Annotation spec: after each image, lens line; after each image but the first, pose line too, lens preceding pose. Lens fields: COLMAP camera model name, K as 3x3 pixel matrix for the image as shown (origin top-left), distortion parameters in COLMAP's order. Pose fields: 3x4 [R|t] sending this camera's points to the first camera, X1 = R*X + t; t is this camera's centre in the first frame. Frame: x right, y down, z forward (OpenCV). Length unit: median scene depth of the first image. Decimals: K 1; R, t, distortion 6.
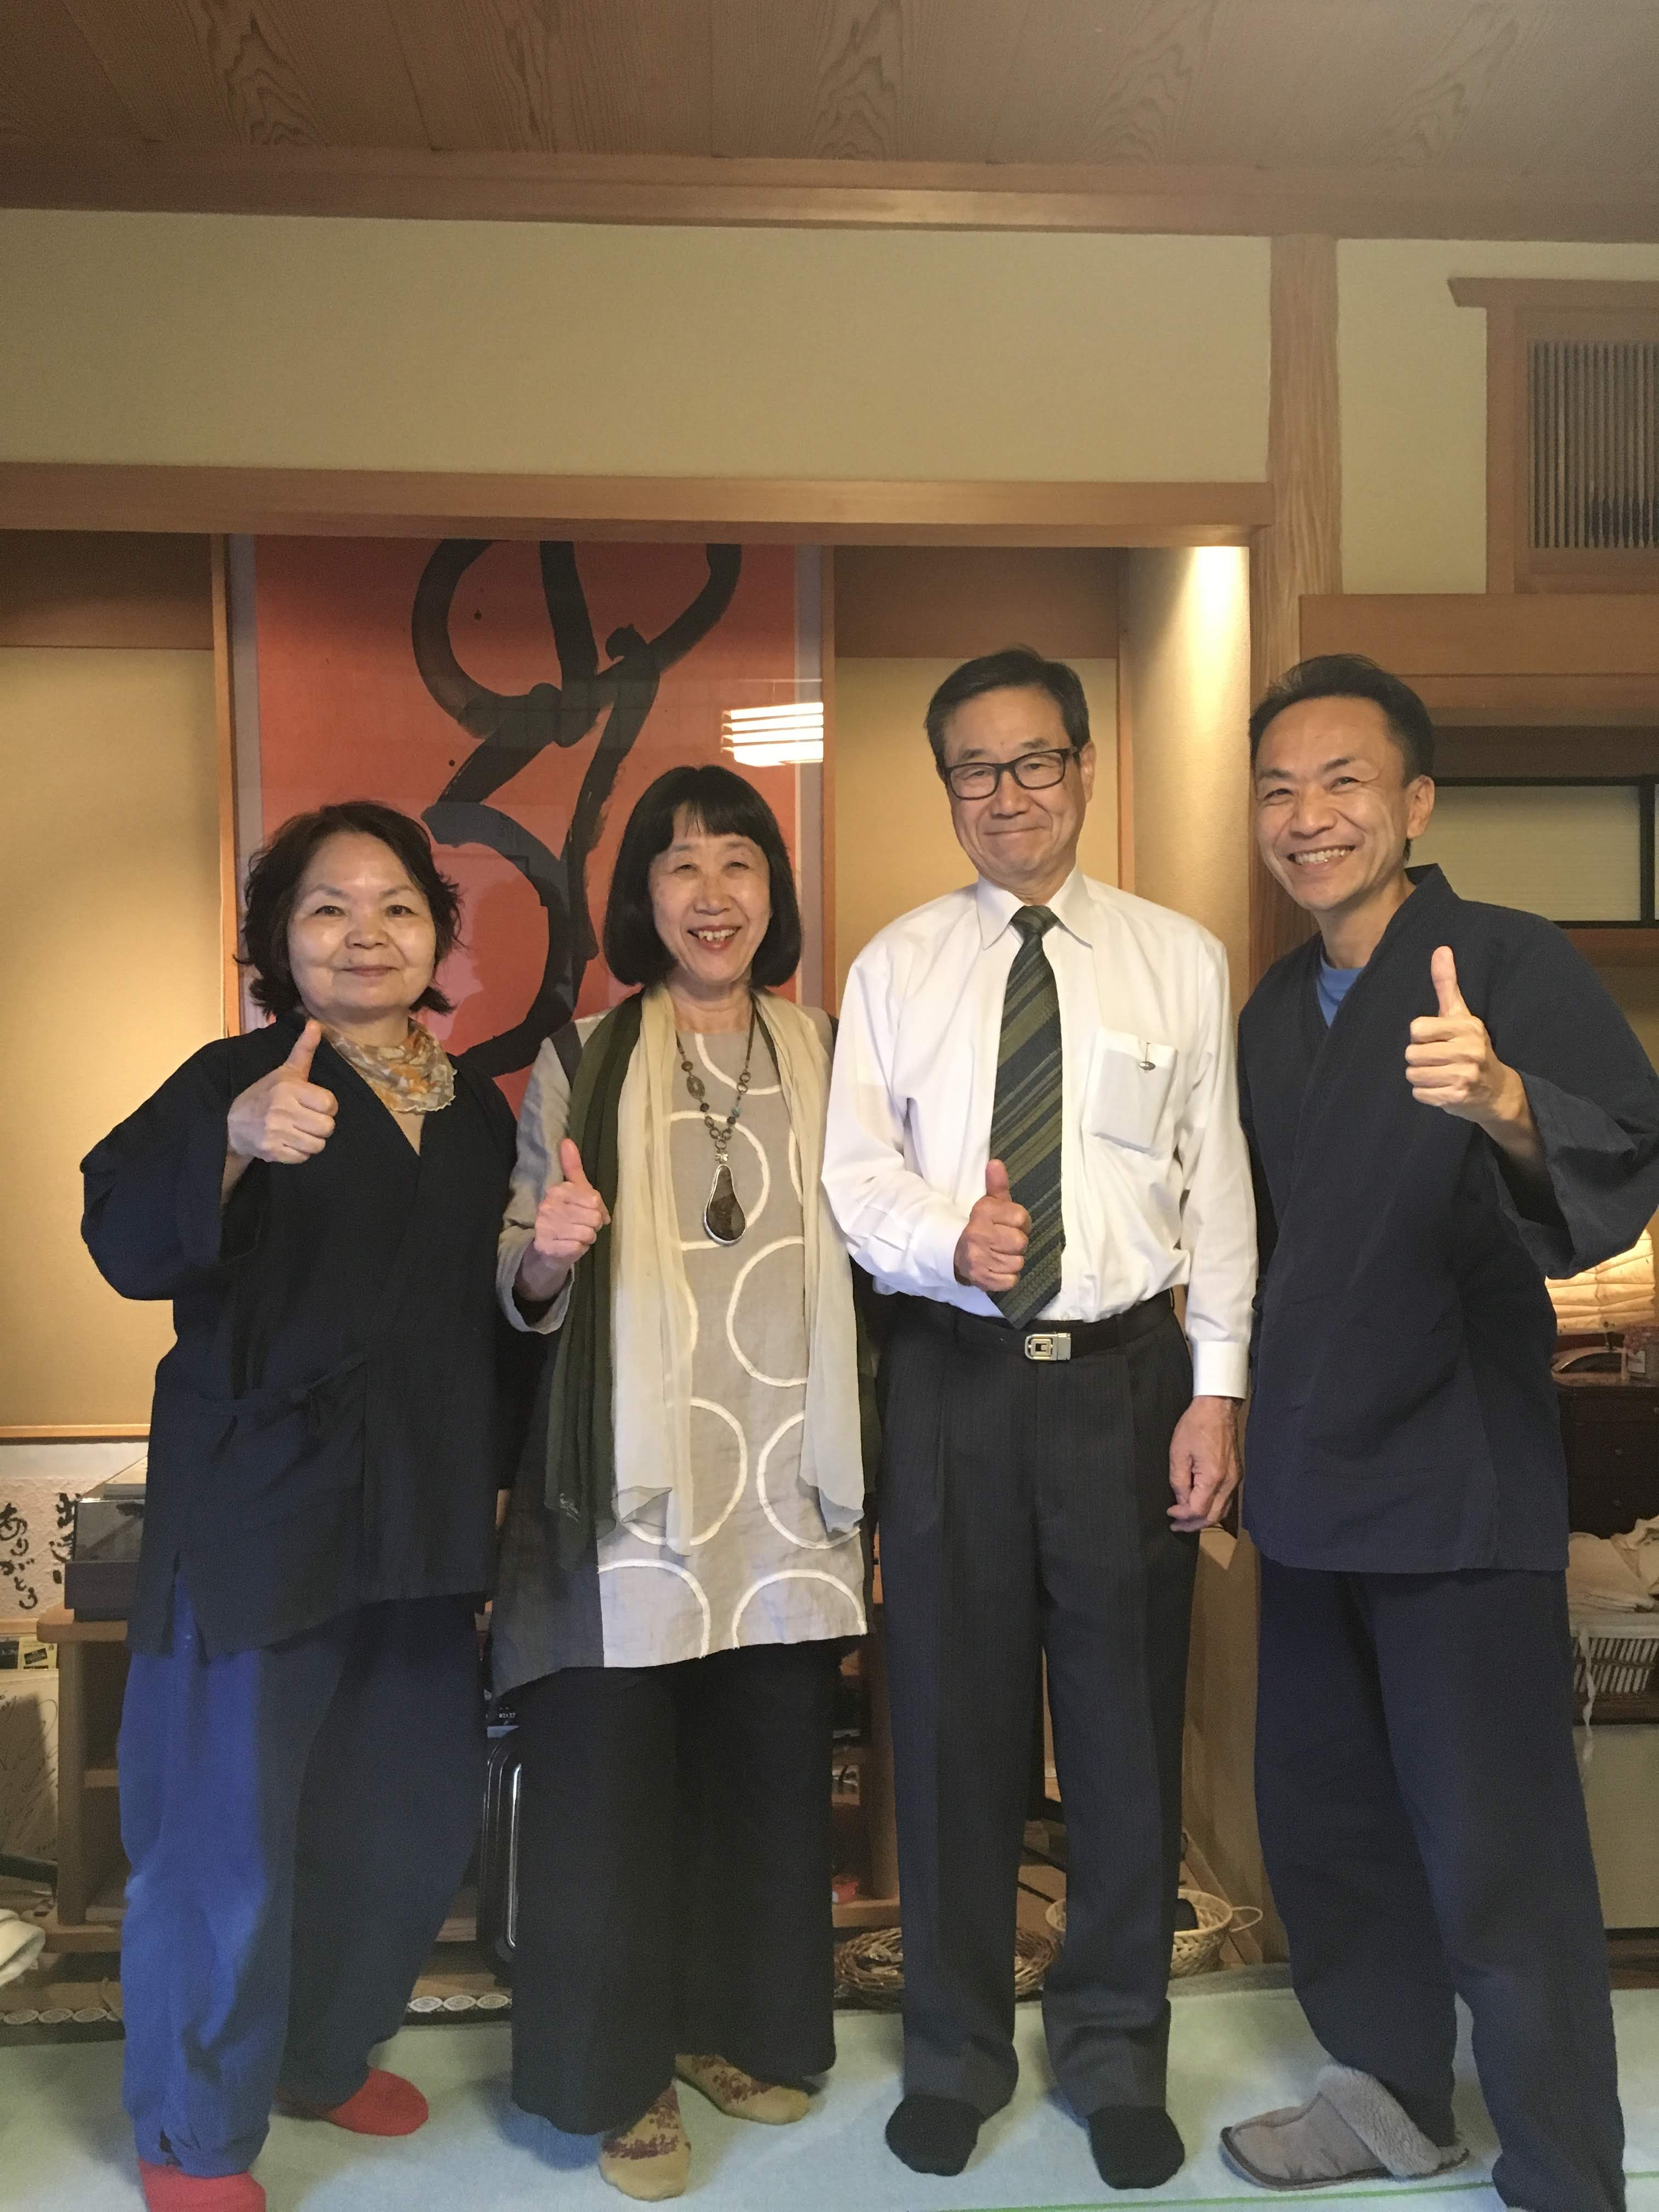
lens RADIAL K [[1838.6, 0, 820.0], [0, 1838.6, 1116.3], [0, 0, 1]] dist [0.025121, -0.047201]
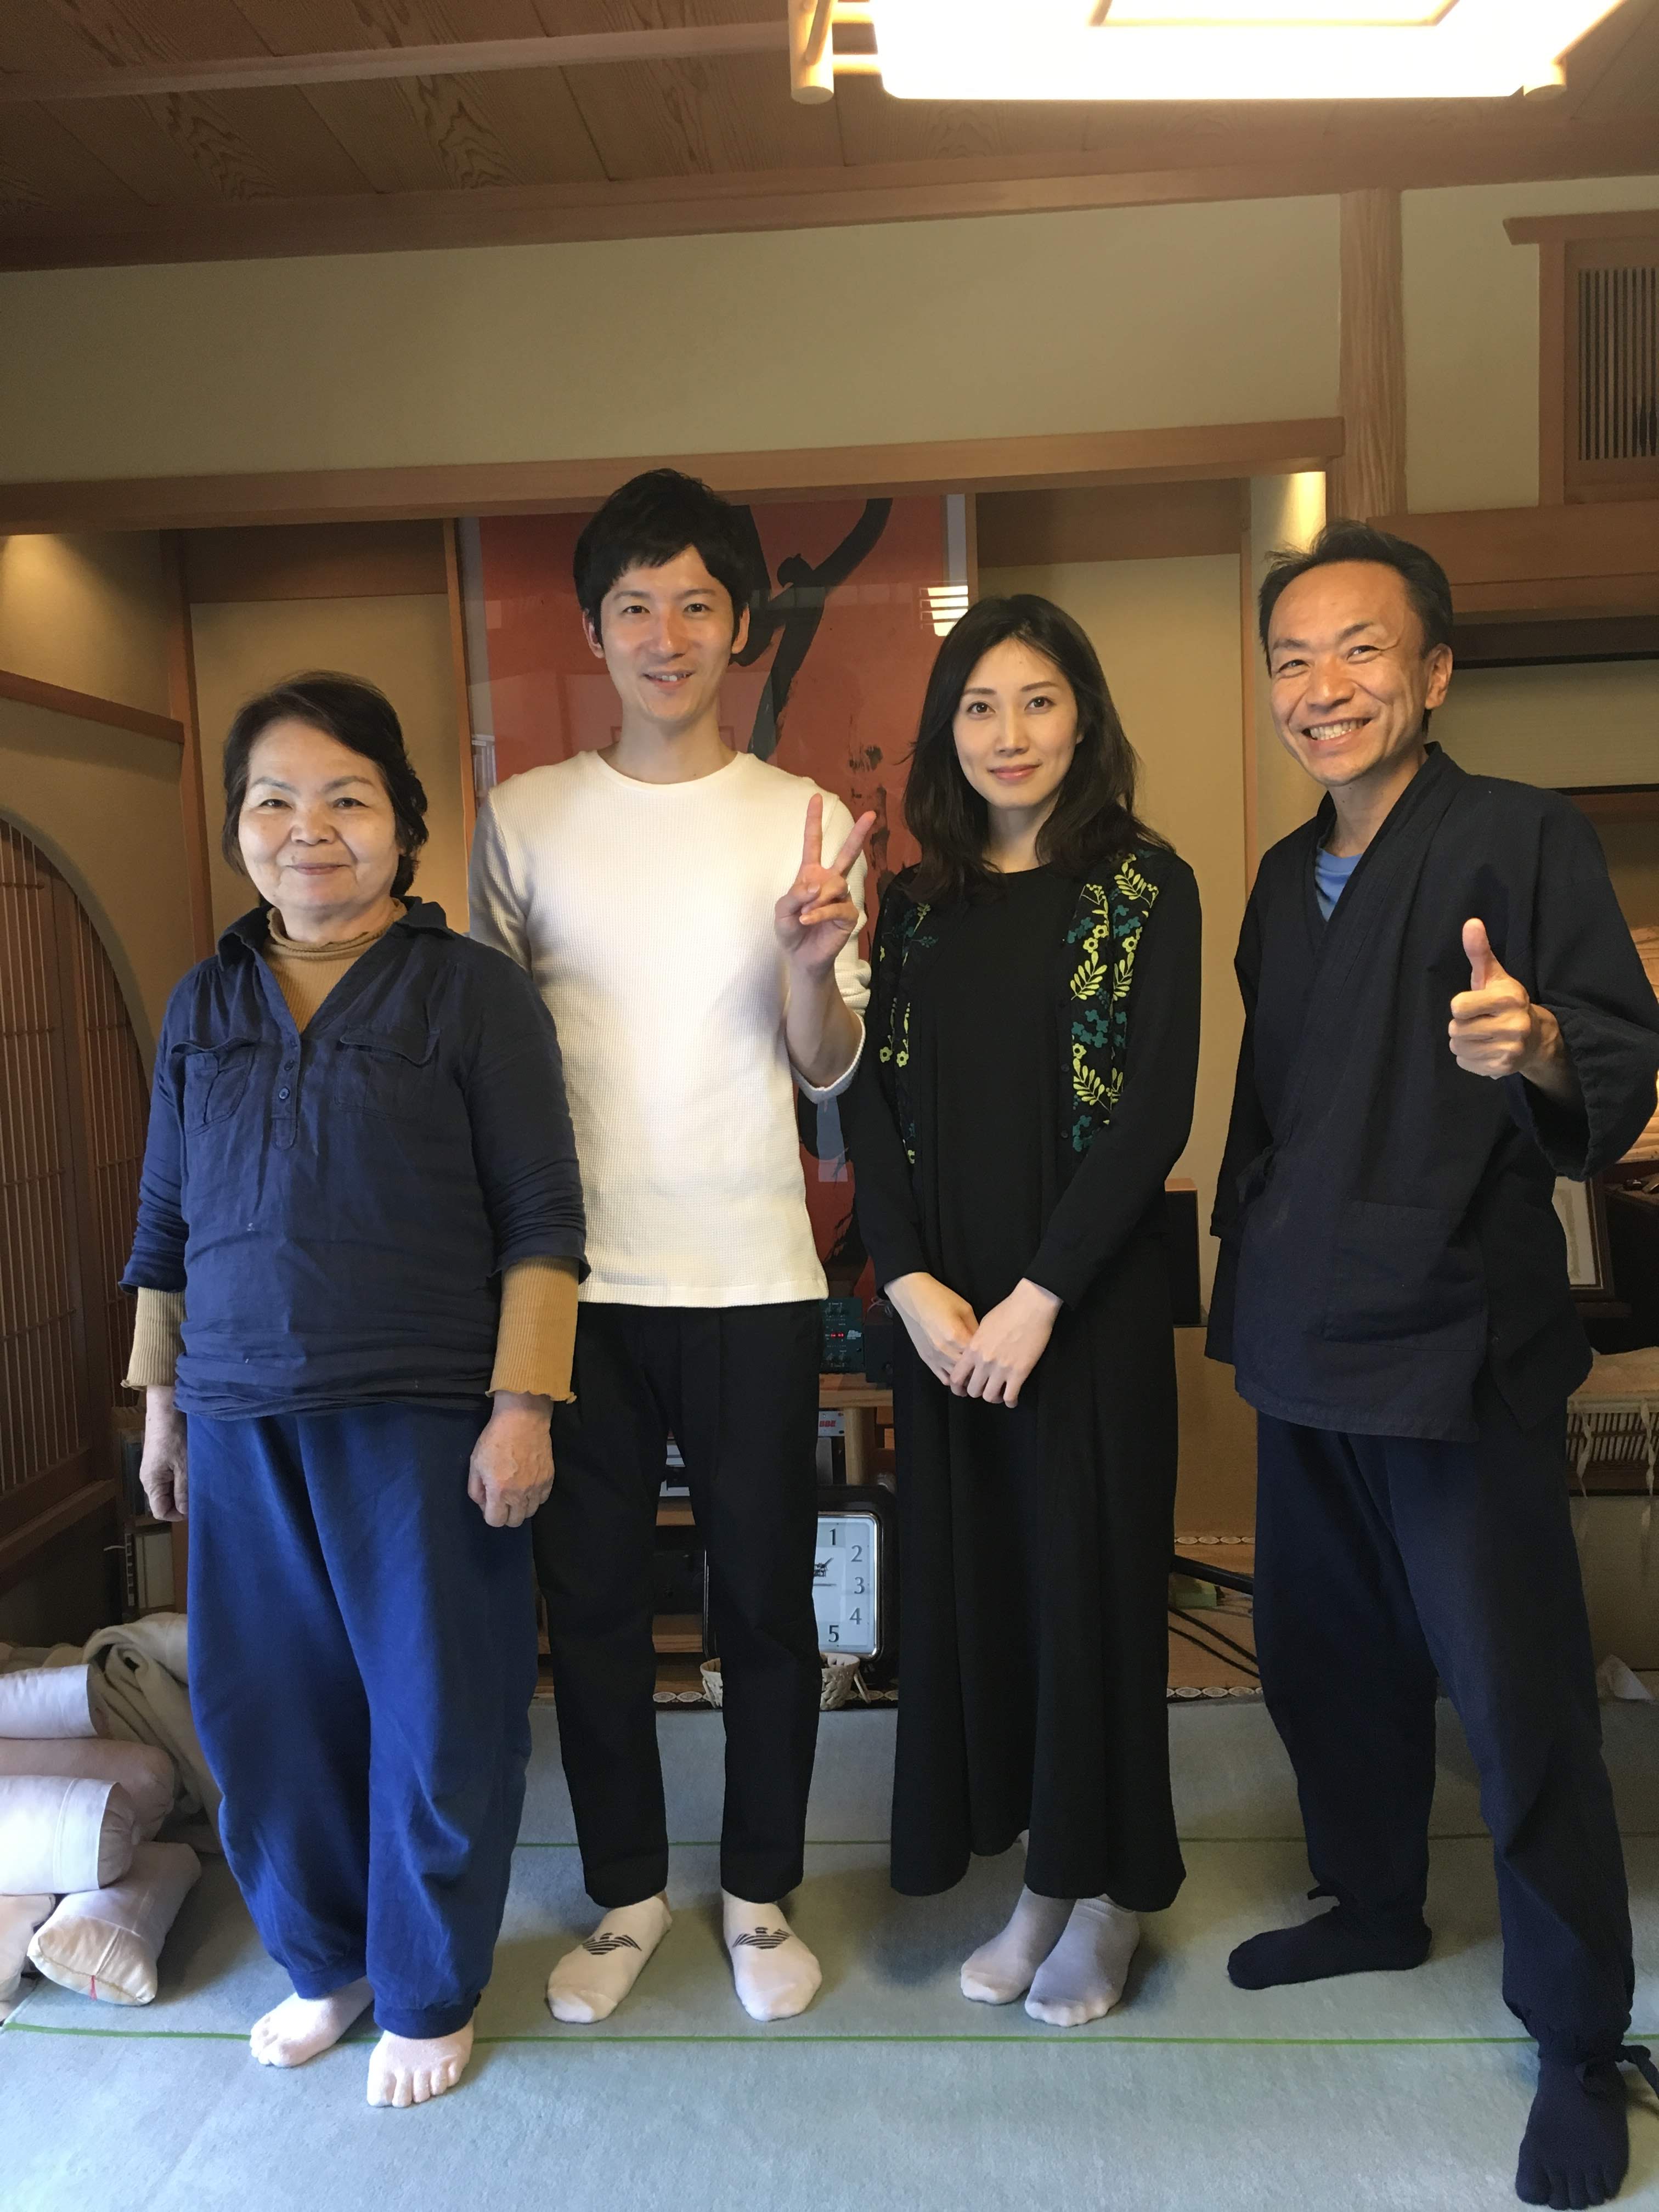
lens RADIAL K [[1838.6, 0, 830.8], [0, 1838.6, 1116.6], [0, 0, 1]] dist [0.025121, -0.047201]
pose [[0.992985, -0.022987, -0.115988, 0.052139], [0.033276, 0.995603, 0.087567, -0.023108], [0.113465, -0.090812, 0.989383, -0.202812]]
